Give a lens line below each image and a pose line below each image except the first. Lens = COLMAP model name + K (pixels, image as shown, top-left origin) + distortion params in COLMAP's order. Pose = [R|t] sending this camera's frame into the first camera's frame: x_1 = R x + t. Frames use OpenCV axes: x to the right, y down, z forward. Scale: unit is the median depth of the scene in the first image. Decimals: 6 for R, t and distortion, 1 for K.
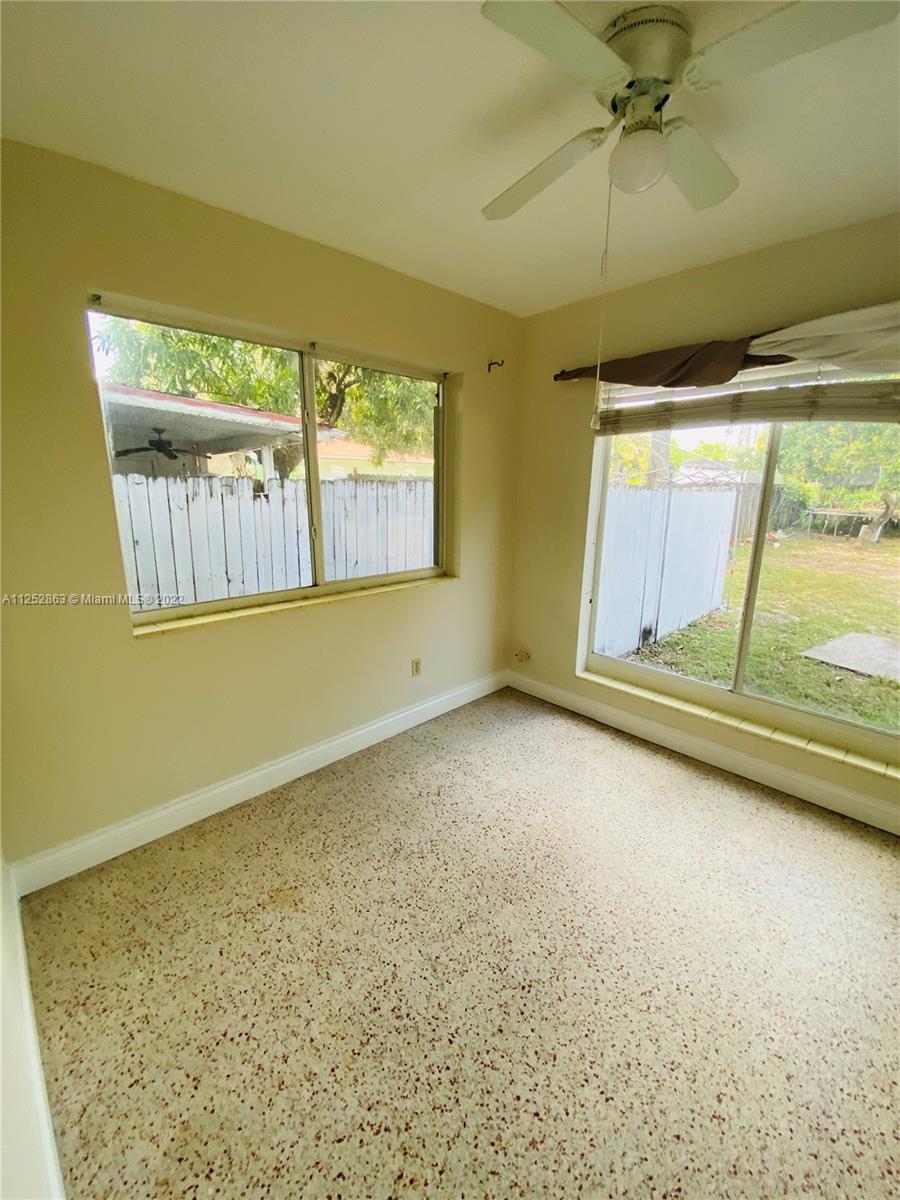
lens RADIAL K [[487.8, 0, 448.5], [0, 487.8, 595.2], [0, 0, 1]] dist [-0.007224, -0.008131]
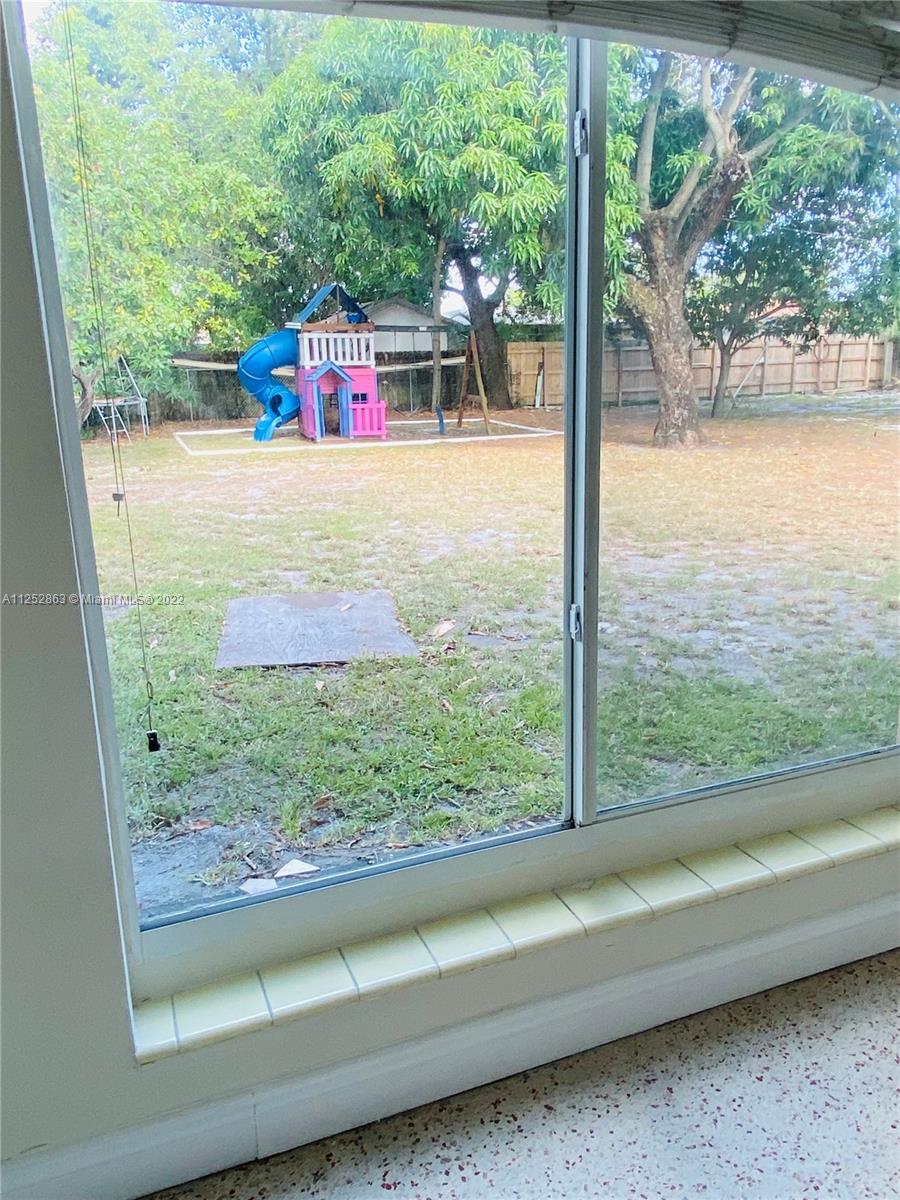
lens RADIAL K [[895.6, 0, 449.0], [0, 895.6, 599.8], [0, 0, 1]] dist [-0.001830, -0.002028]
pose [[0.374144, -0.247445, 0.893749, -0.007070], [0.231632, 0.958134, 0.168304, -0.068245], [-0.897977, 0.144050, 0.415796, 0.550161]]
